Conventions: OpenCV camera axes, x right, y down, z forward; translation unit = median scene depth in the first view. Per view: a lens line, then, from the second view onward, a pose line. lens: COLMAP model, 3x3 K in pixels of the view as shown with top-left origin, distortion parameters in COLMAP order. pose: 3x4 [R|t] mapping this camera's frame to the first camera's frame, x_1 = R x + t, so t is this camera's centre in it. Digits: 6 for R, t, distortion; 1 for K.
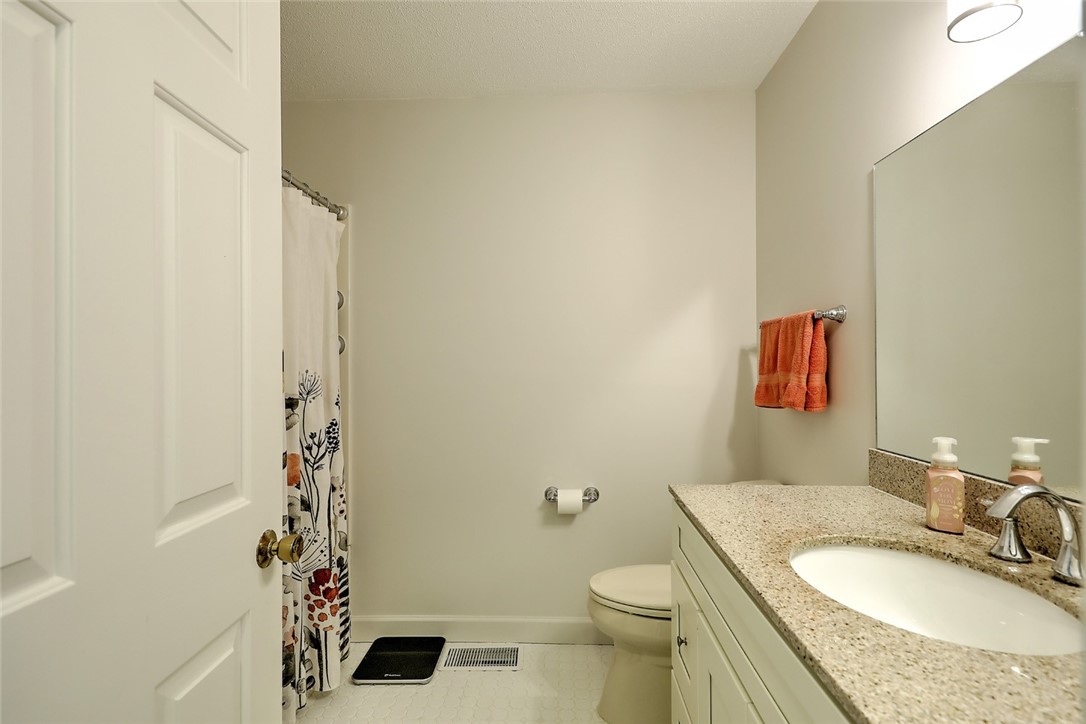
lens RADIAL K [[547.4, 0, 516.9], [0, 547.4, 365.2], [0, 0, 1]] dist [0.012739, -0.003085]
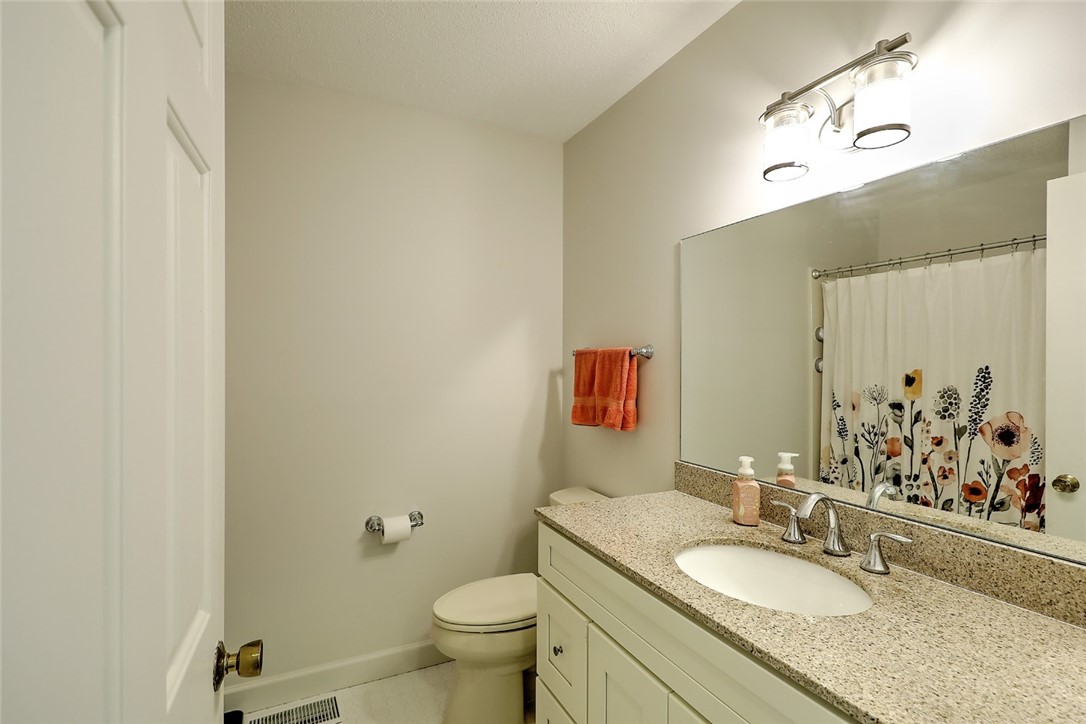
lens RADIAL K [[547.4, 0, 565.0], [0, 547.4, 371.2], [0, 0, 1]] dist [0.012739, -0.003085]
pose [[0.860346, 0.004571, 0.509690, -0.225576], [-0.010592, 0.999904, 0.008911, -0.064695], [-0.509600, -0.013065, 0.860312, 0.036507]]
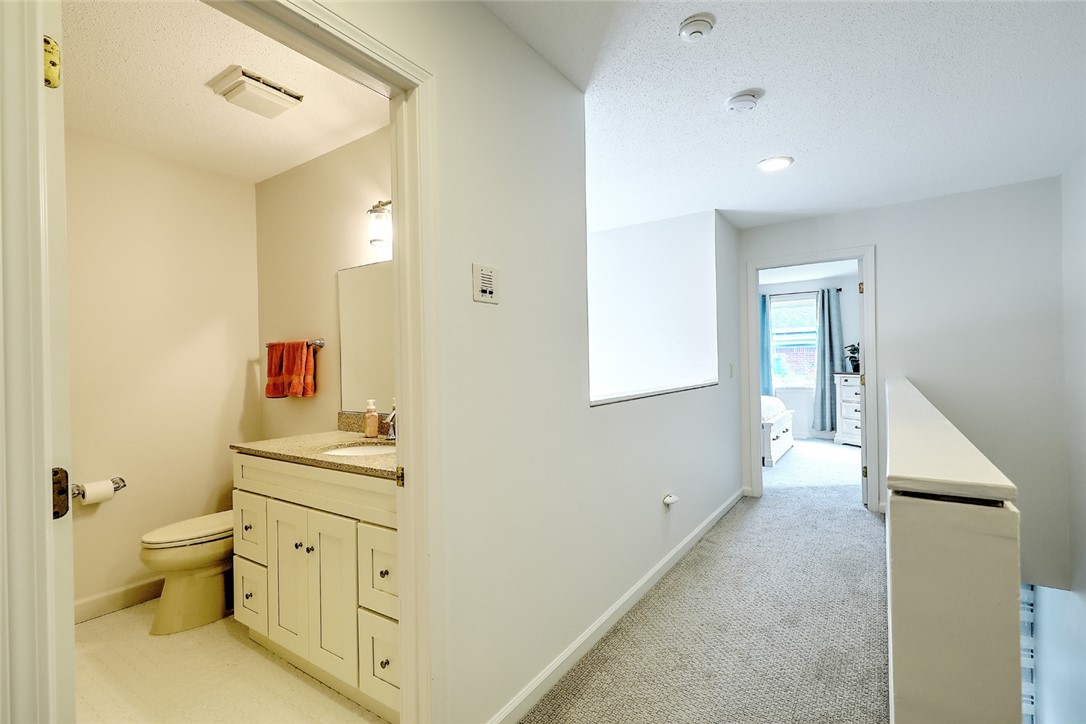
lens RADIAL K [[495.1, 0, 546.3], [0, 495.1, 367.2], [0, 0, 1]] dist [0.008457, -0.000349]
pose [[0.520911, -0.005824, 0.853591, -0.489977], [0.013206, 0.999912, -0.001236, 0.001136], [-0.853509, 0.011917, 0.520942, -0.570655]]
